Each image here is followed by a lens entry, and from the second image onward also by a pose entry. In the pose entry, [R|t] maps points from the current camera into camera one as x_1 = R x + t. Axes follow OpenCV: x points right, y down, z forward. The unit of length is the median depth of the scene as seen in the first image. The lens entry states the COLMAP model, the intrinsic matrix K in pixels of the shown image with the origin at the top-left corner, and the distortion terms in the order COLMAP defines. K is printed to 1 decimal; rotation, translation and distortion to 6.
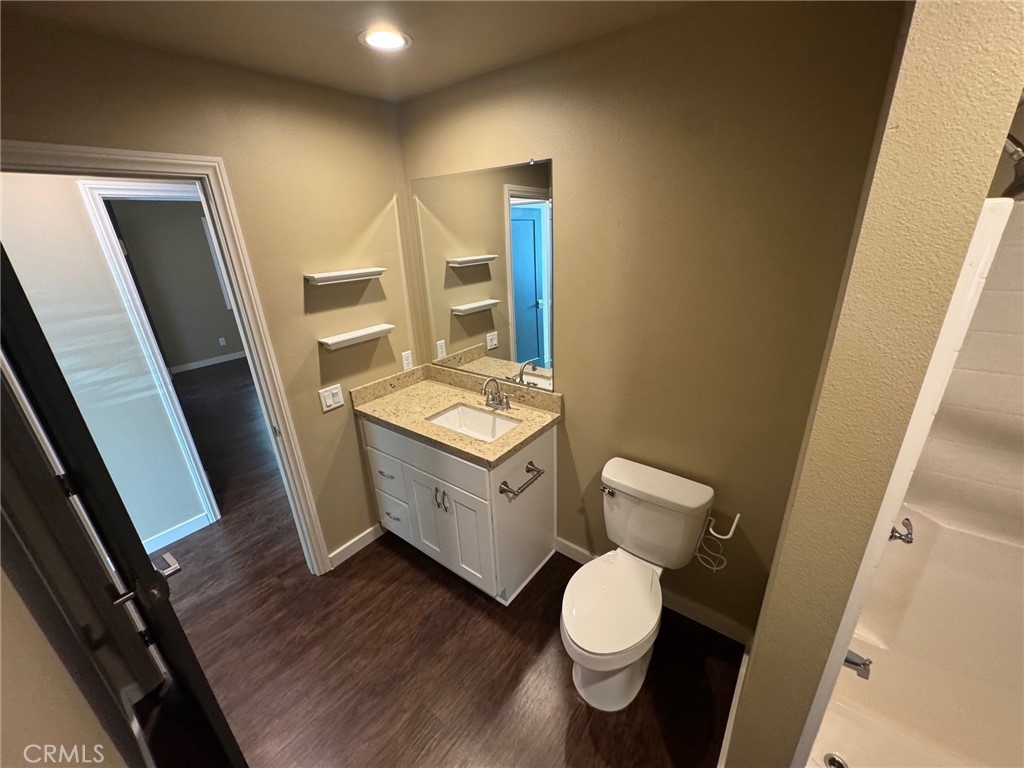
lens RADIAL K [[407.8, 0, 512.0], [0, 407.8, 384.0], [0, 0, 1]] dist [-0.002027, -0.000361]
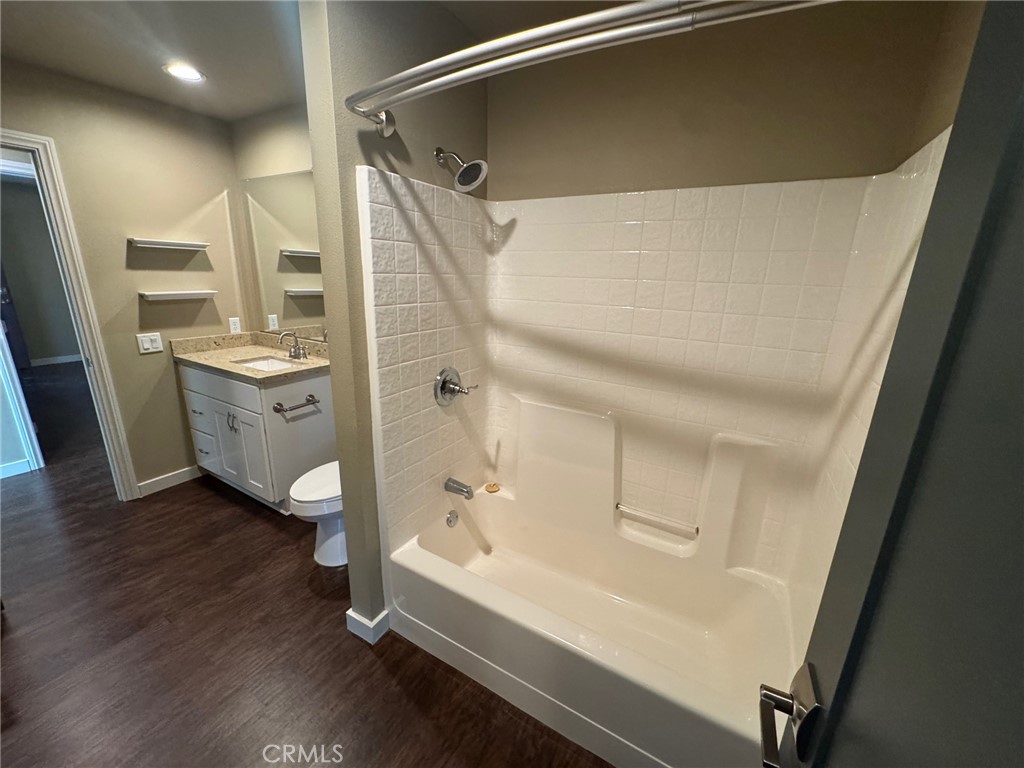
lens RADIAL K [[407.8, 0, 512.0], [0, 407.8, 384.0], [0, 0, 1]] dist [-0.002027, -0.000361]
pose [[0.990106, 0.036184, 0.135576, 0.438484], [-0.022366, 0.994524, -0.102088, 0.242534], [-0.138528, 0.098046, 0.985493, -0.307499]]
